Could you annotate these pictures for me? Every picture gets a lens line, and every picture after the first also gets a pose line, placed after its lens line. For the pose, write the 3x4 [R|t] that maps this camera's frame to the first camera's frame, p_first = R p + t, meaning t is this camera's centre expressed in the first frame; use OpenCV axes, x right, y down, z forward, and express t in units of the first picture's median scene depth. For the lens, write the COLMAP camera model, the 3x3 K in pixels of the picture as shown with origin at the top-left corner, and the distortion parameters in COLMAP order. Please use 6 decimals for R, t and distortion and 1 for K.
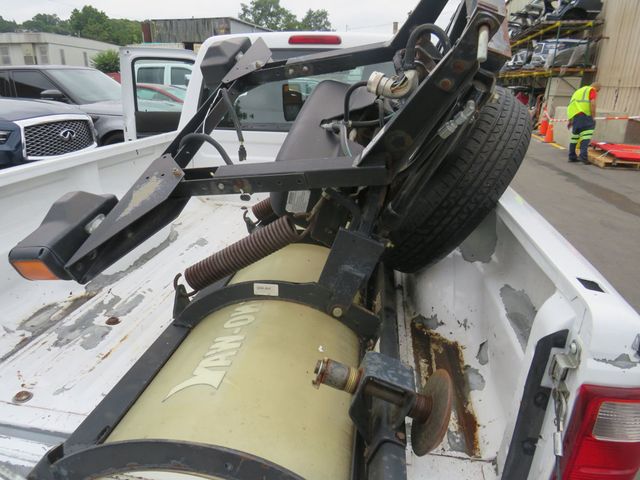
lens RADIAL K [[479.8, 0, 301.3], [0, 479.8, 254.8], [0, 0, 1]] dist [-0.040038, 0.030853]
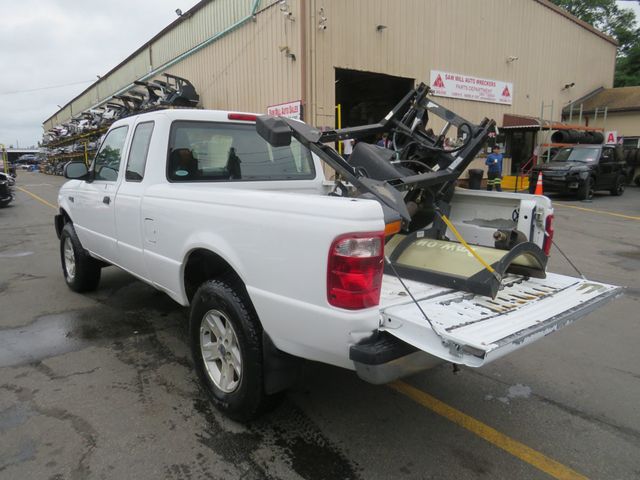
lens RADIAL K [[479.8, 0, 316.3], [0, 479.8, 243.6], [0, 0, 1]] dist [-0.040038, 0.030853]
pose [[0.639899, -0.143635, 0.754916, -0.174132], [0.268337, 0.962303, -0.044361, 0.008084], [-0.720087, 0.230958, 0.654319, -0.005721]]
